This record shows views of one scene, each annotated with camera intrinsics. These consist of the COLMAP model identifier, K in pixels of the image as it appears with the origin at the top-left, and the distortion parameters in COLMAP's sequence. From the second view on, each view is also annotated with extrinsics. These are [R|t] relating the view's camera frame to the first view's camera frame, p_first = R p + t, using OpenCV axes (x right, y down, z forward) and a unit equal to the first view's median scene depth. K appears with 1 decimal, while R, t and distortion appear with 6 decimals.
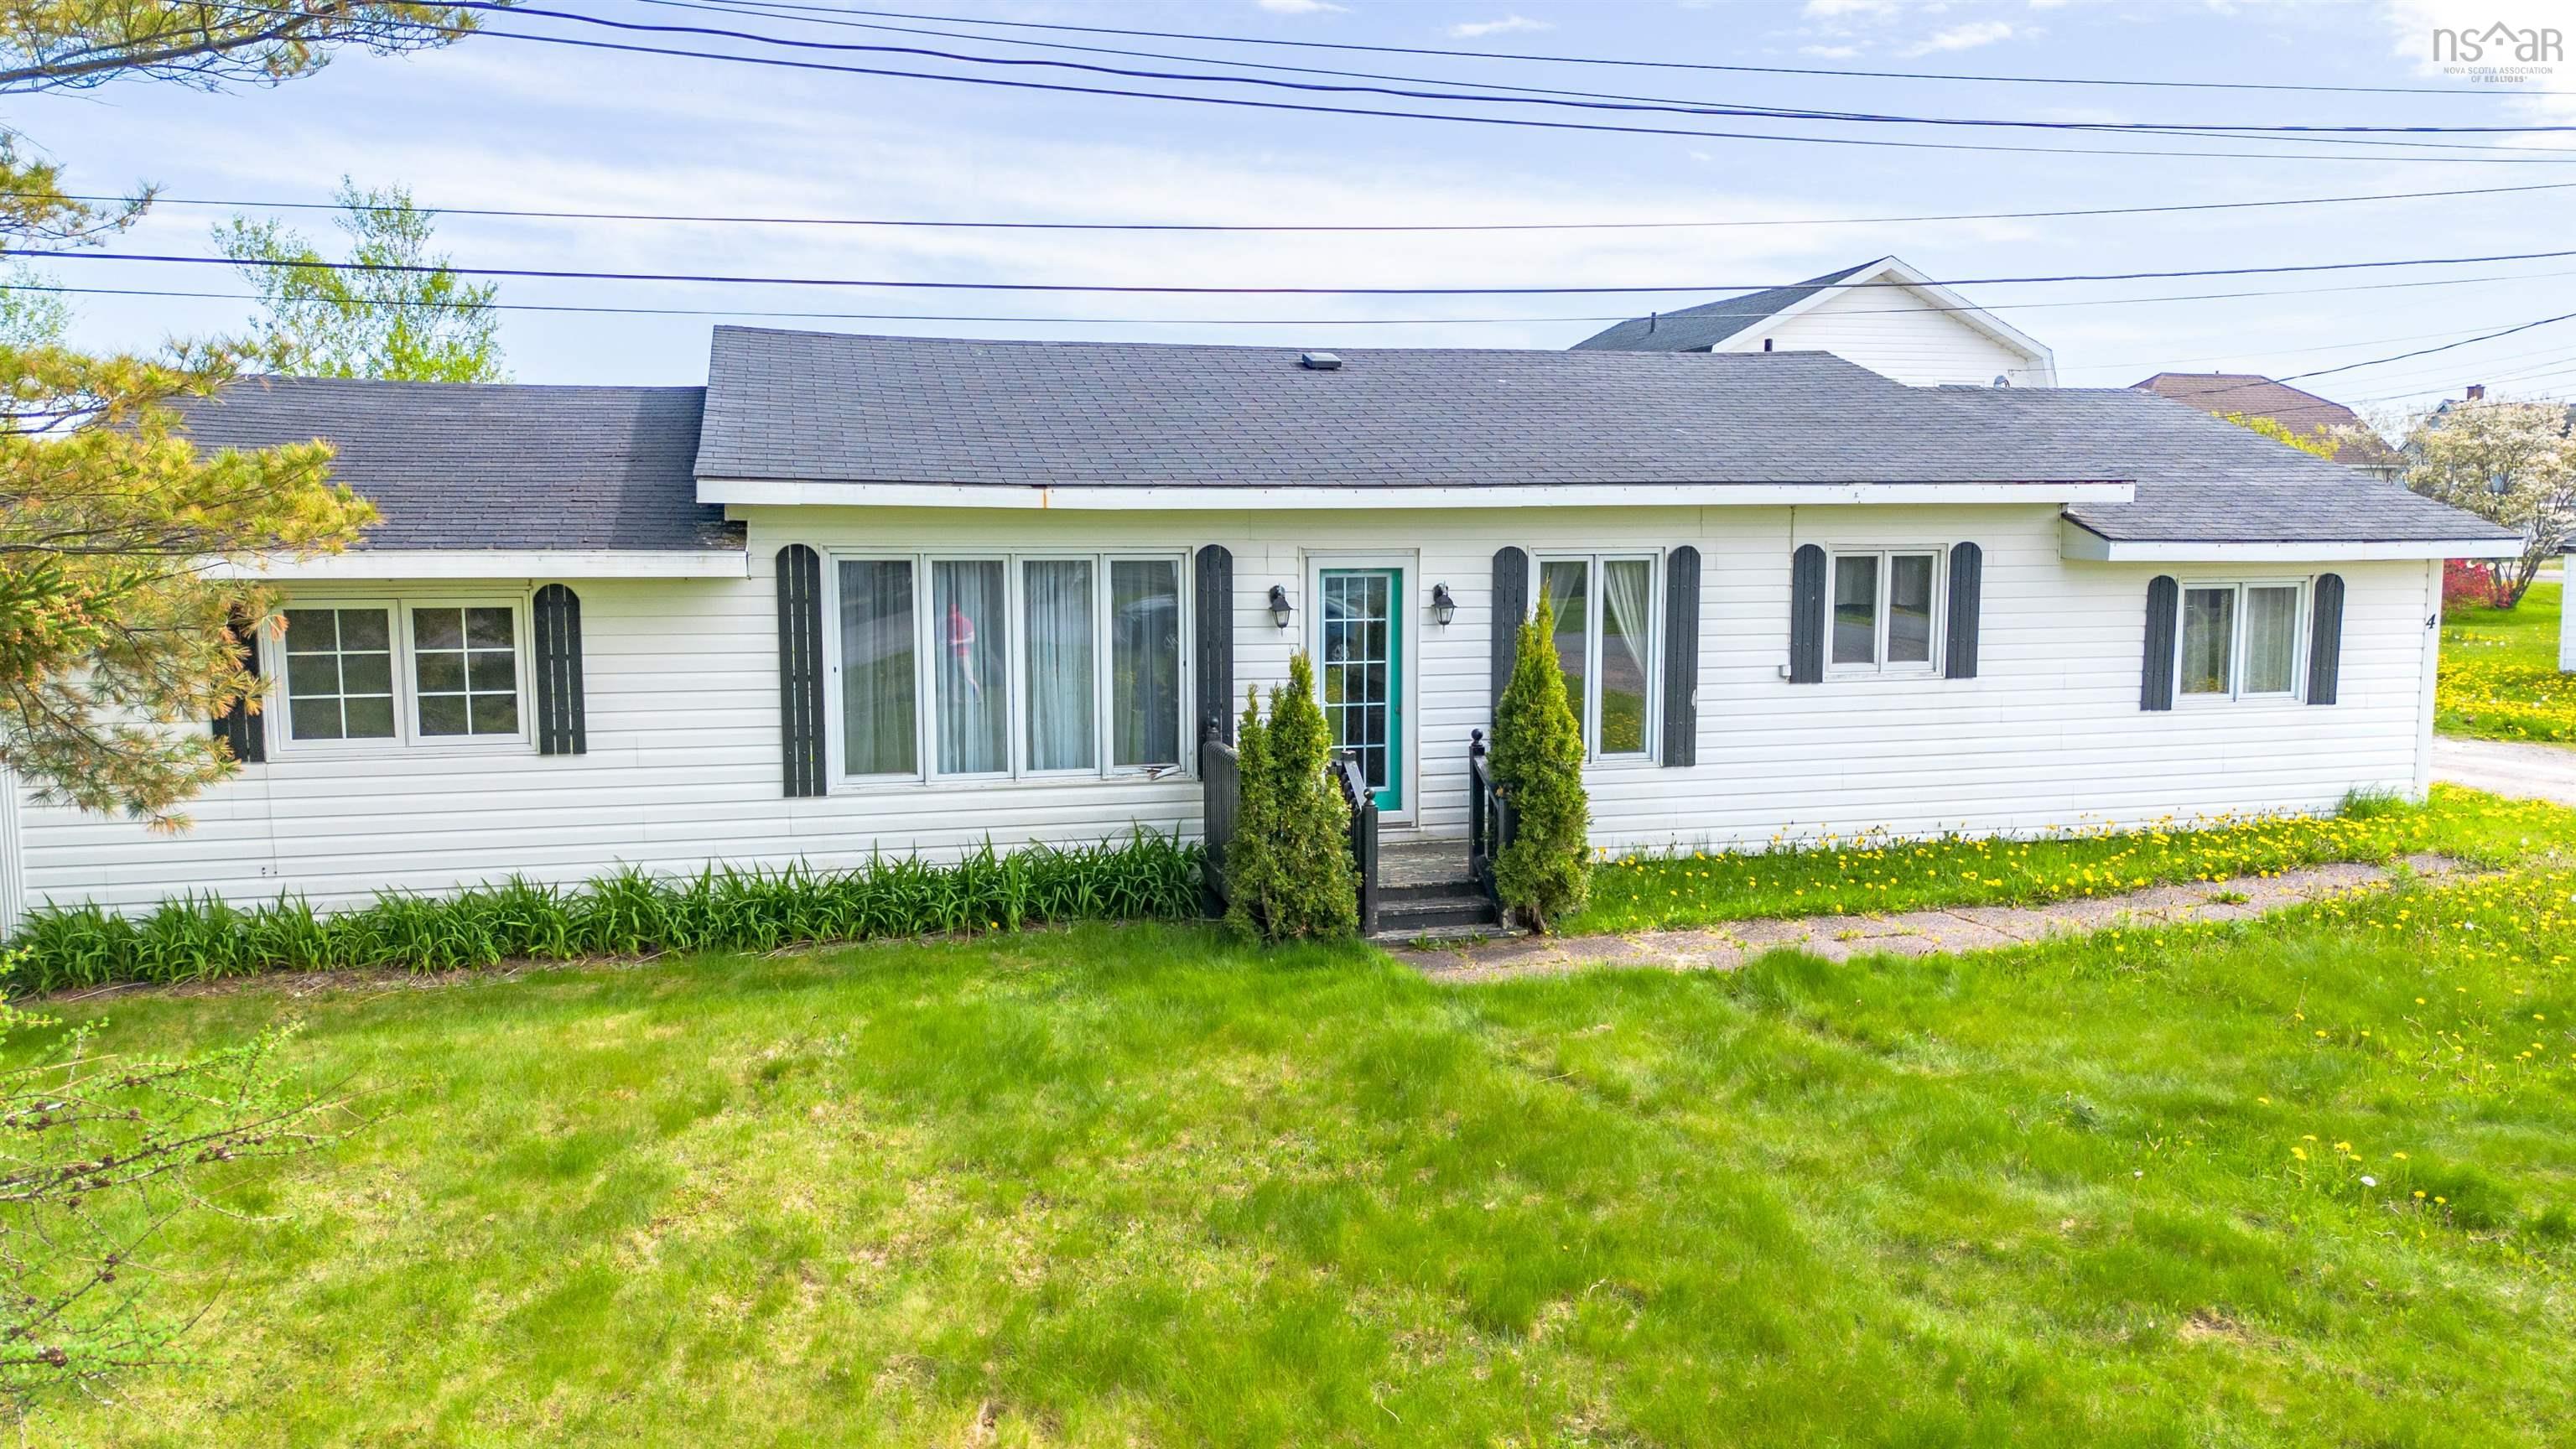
lens RADIAL K [[1823.5, 0, 1277.9], [0, 1823.5, 717.4], [0, 0, 1]] dist [0.067565, -0.071877]
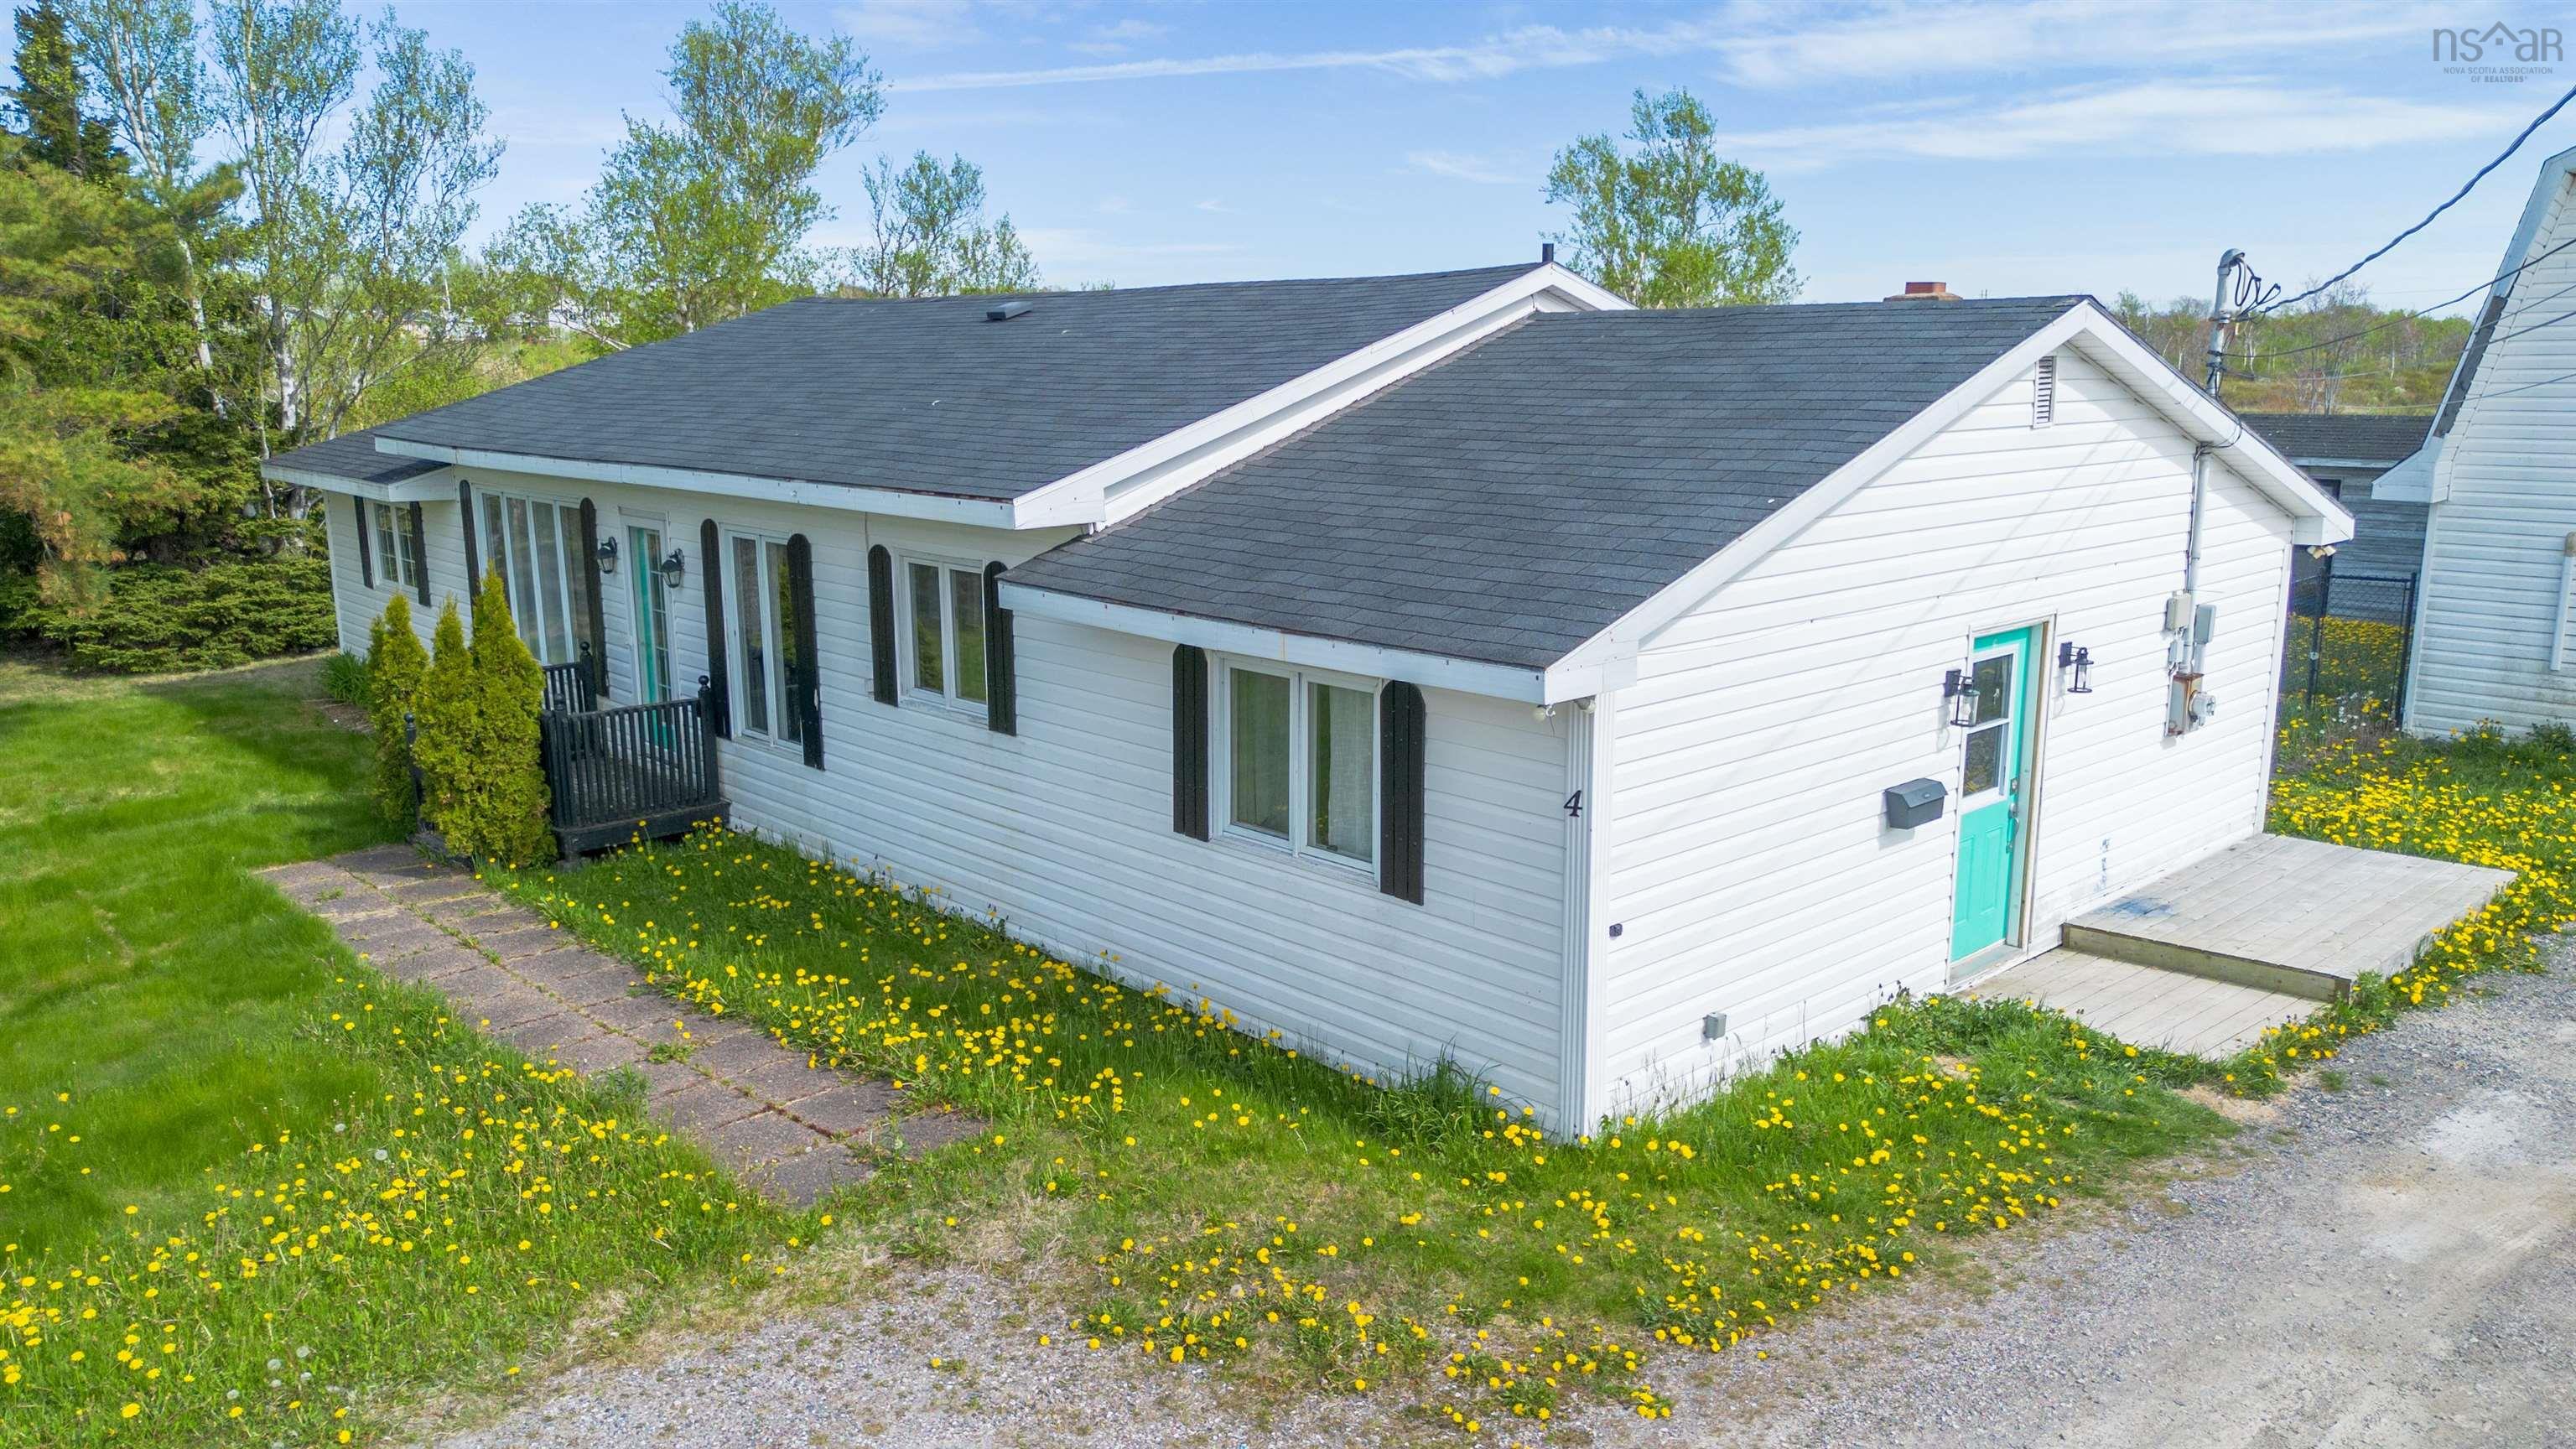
lens RADIAL K [[1811.1, 0, 1288.0], [0, 1811.1, 724.5], [0, 0, 1]] dist [0.057125, -0.029156]
pose [[0.470532, 0.177929, -0.864258, 1.197308], [-0.094479, 0.983987, 0.151141, -0.167856], [0.877311, 0.010537, 0.479807, 0.800886]]
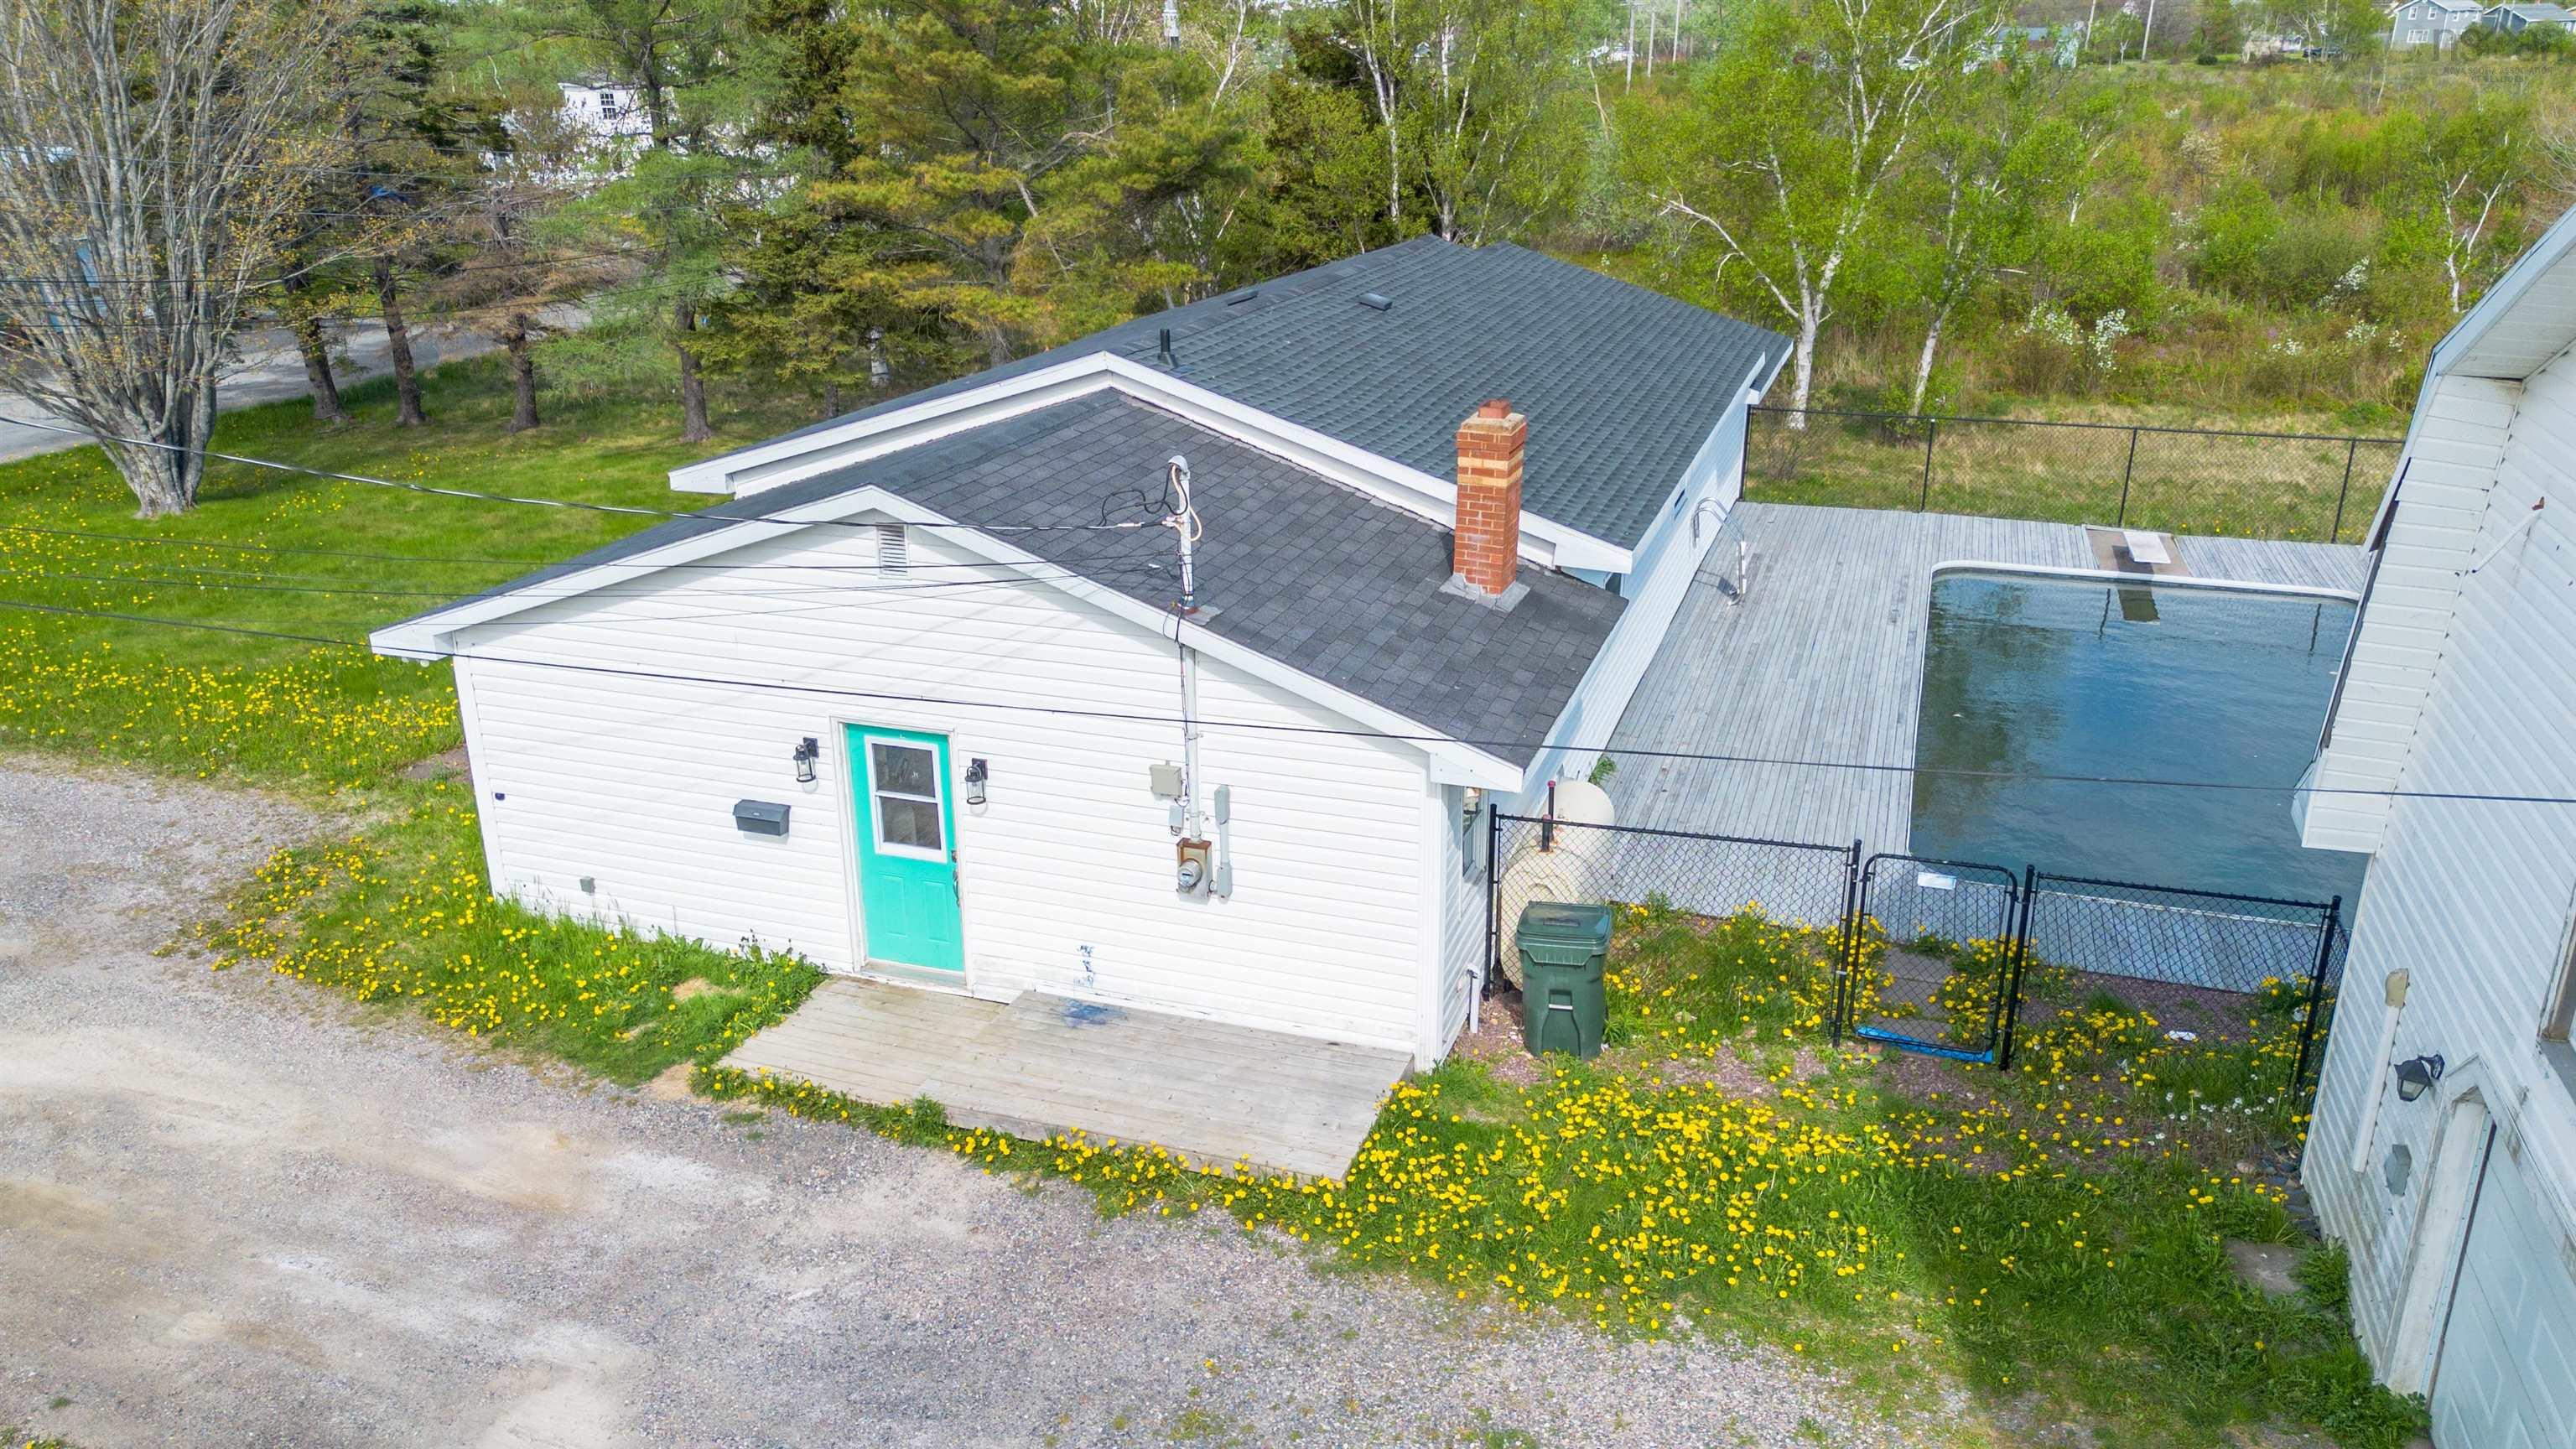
lens RADIAL K [[1811.1, 0, 1288.0], [0, 1811.1, 724.5], [0, 0, 1]] dist [0.057125, -0.029156]
pose [[-0.555476, 0.299074, -0.775887, 1.298928], [-0.082096, 0.908798, 0.409080, -0.536871], [0.827470, 0.290932, -0.480263, 2.087752]]
